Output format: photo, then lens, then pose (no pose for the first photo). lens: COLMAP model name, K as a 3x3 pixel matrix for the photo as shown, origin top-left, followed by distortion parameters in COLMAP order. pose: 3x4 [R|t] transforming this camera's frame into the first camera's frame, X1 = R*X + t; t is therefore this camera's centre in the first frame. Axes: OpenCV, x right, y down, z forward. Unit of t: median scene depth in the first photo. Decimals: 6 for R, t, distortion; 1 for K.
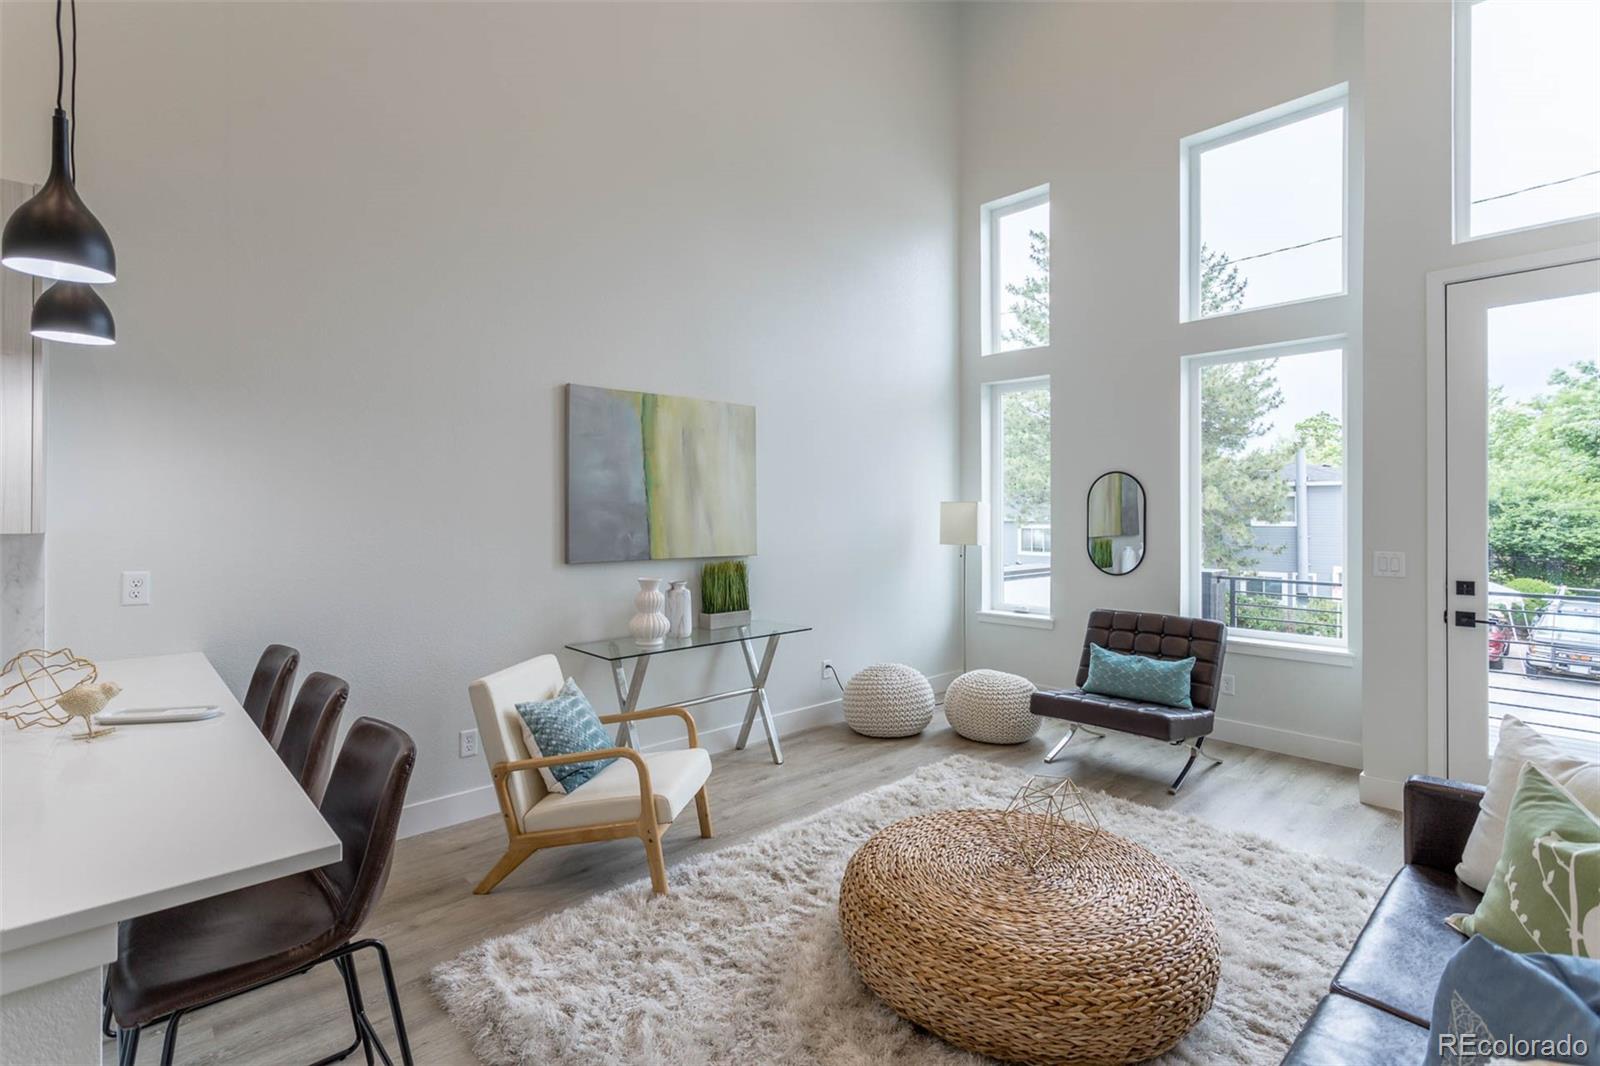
lens RADIAL K [[761.2, 0, 801.9], [0, 761.2, 510.8], [0, 0, 1]] dist [-0.000146, -0.000267]
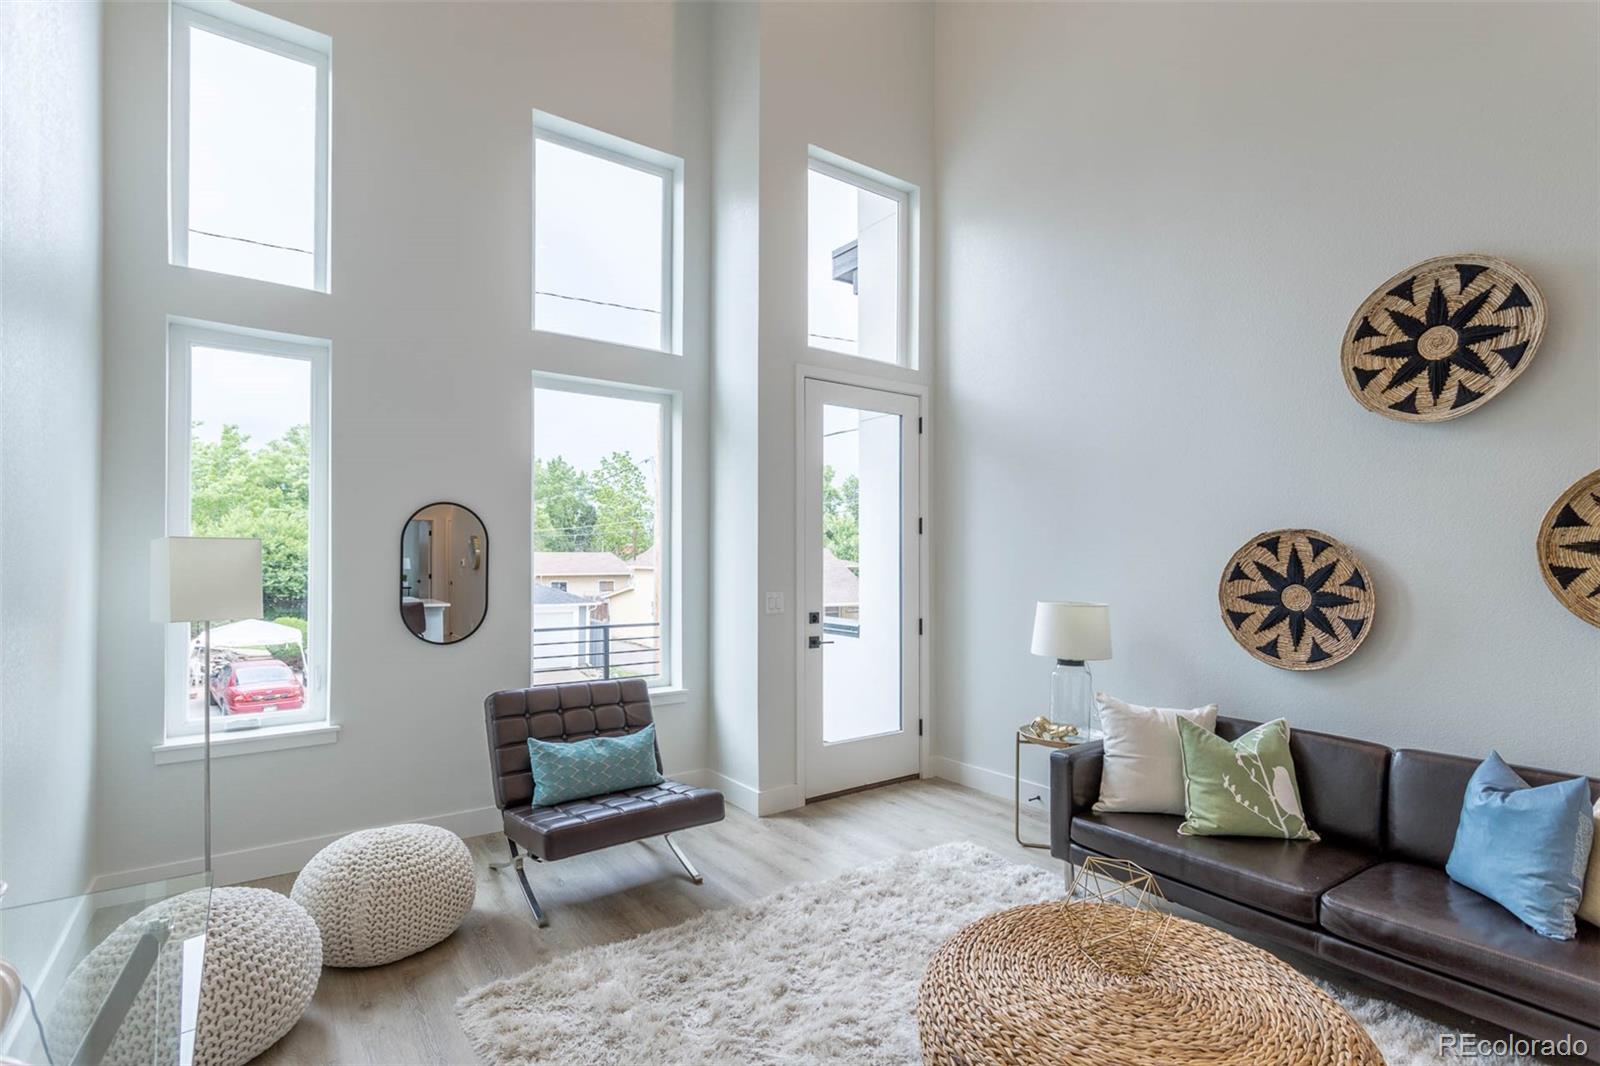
lens RADIAL K [[769.0, 0, 808.8], [0, 769.0, 542.9], [0, 0, 1]] dist [-0.000575, -0.000244]
pose [[0.123541, 0.019795, 0.992142, -0.339505], [-0.004040, 0.999803, -0.019445, 0.000306], [-0.992331, -0.001606, 0.123597, 0.692211]]
